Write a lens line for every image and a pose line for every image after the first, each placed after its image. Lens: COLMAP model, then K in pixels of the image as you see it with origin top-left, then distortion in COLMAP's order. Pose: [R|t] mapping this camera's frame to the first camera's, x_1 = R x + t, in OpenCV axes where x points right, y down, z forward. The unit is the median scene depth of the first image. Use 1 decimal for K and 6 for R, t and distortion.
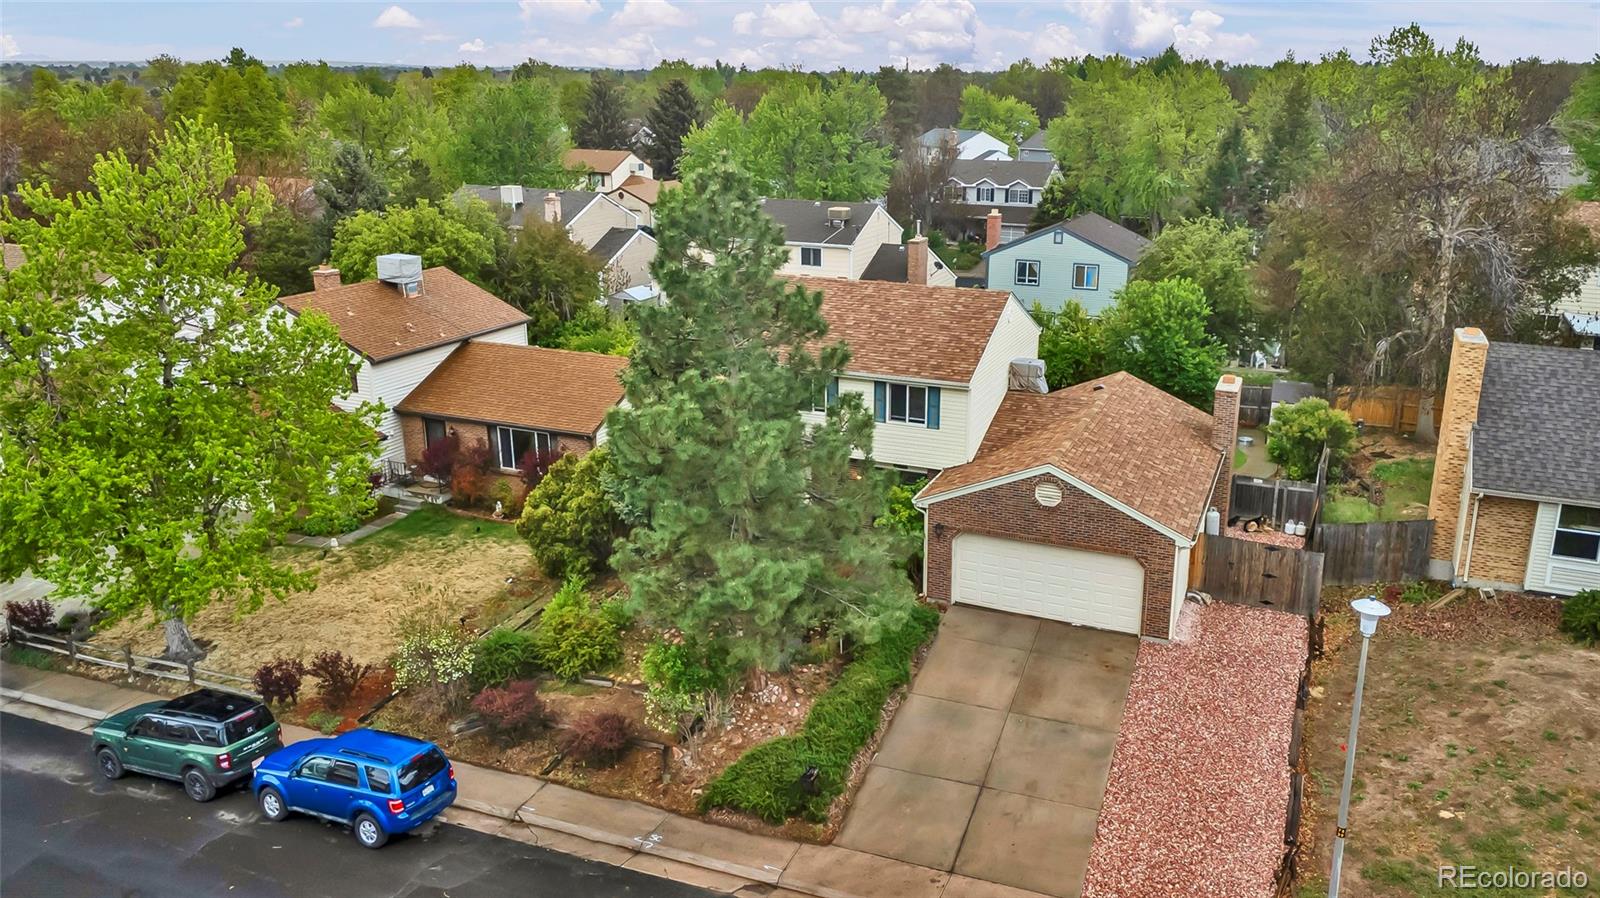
lens RADIAL K [[1137.2, 0, 803.7], [0, 1137.2, 462.6], [0, 0, 1]] dist [-0.003642, -0.007754]
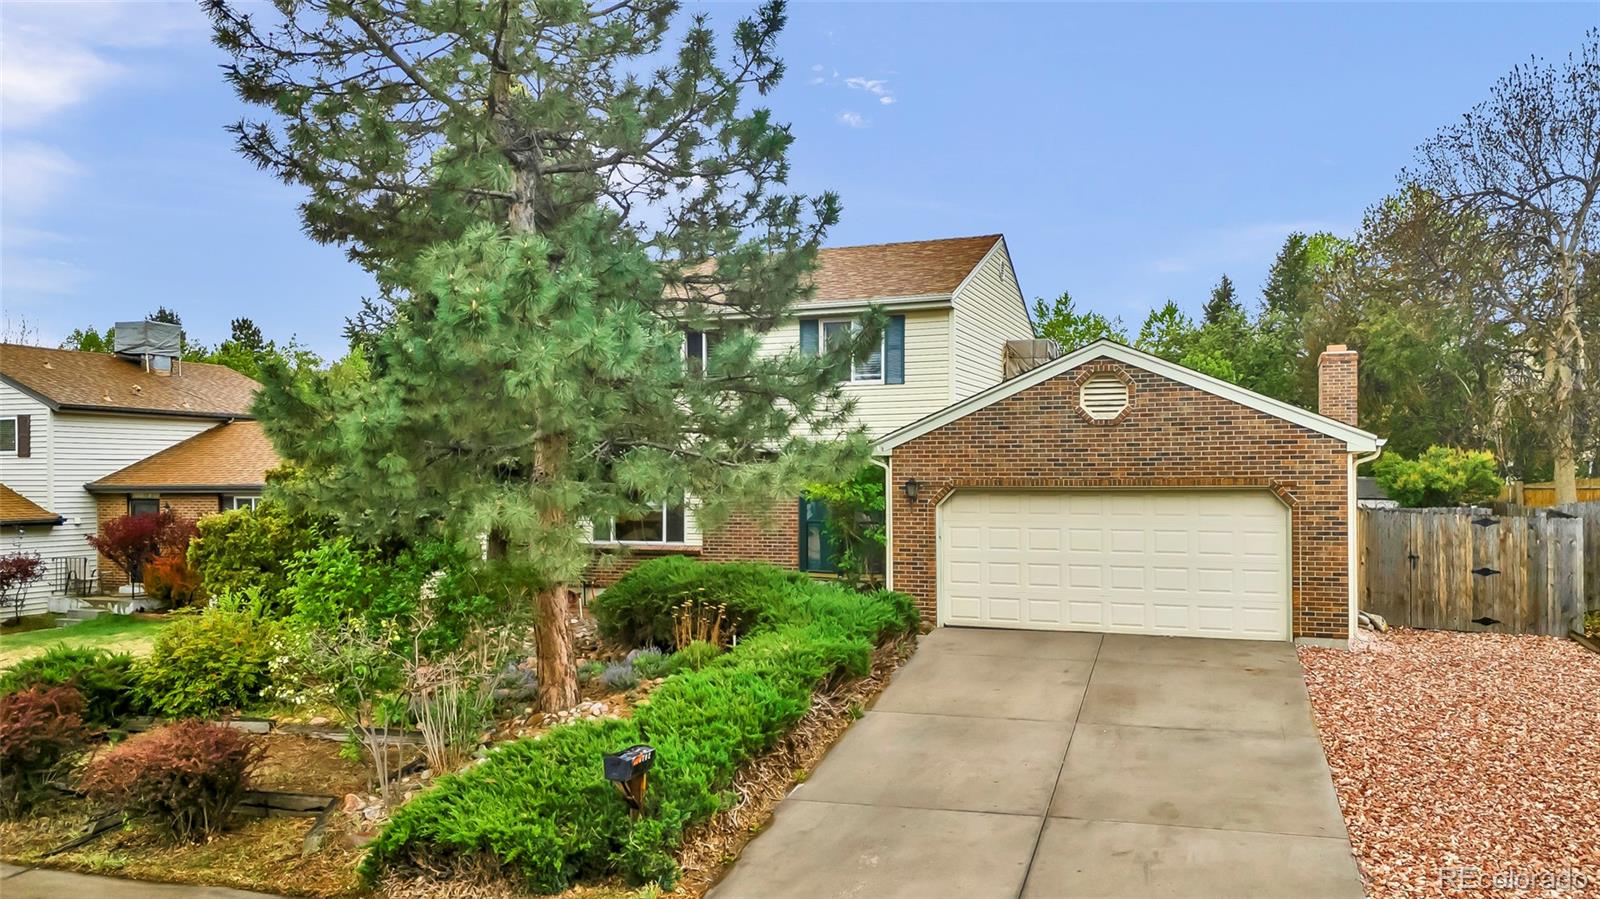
lens RADIAL K [[1267.9, 0, 814.9], [0, 1267.9, 451.4], [0, 0, 1]] dist [0.017578, 0.004048]
pose [[0.997863, 0.010784, 0.064447, 0.030445], [0.006544, 0.964835, -0.262775, 0.217847], [-0.065014, 0.262635, 0.962703, 0.403378]]
